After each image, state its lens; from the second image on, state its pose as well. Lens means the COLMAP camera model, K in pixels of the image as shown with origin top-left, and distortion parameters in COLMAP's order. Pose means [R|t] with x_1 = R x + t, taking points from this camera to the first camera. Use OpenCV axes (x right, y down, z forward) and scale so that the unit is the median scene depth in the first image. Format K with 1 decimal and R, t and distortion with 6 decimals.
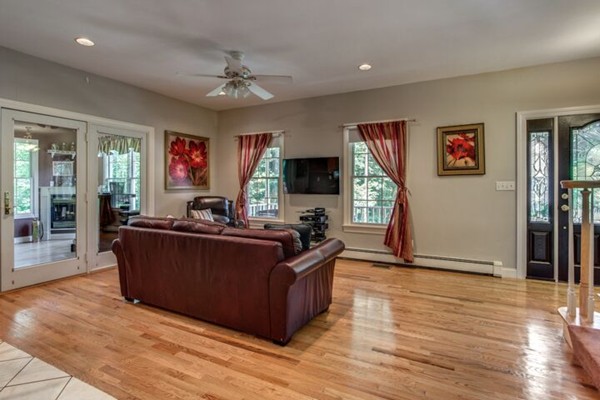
lens RADIAL K [[287.0, 0, 314.9], [0, 287.0, 184.2], [0, 0, 1]] dist [-0.022686, -0.002200]
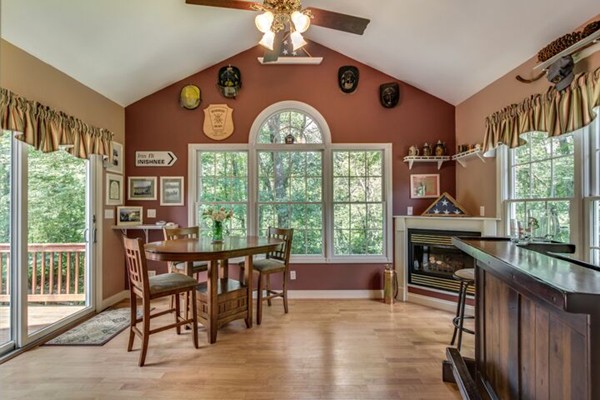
lens RADIAL K [[287.0, 0, 298.1], [0, 287.0, 203.1], [0, 0, 1]] dist [-0.022686, -0.002200]
pose [[0.432344, -0.009585, -0.901658, -0.479777], [-0.005328, 0.999899, -0.013184, -0.008850], [0.901693, 0.010504, 0.432249, 0.510838]]
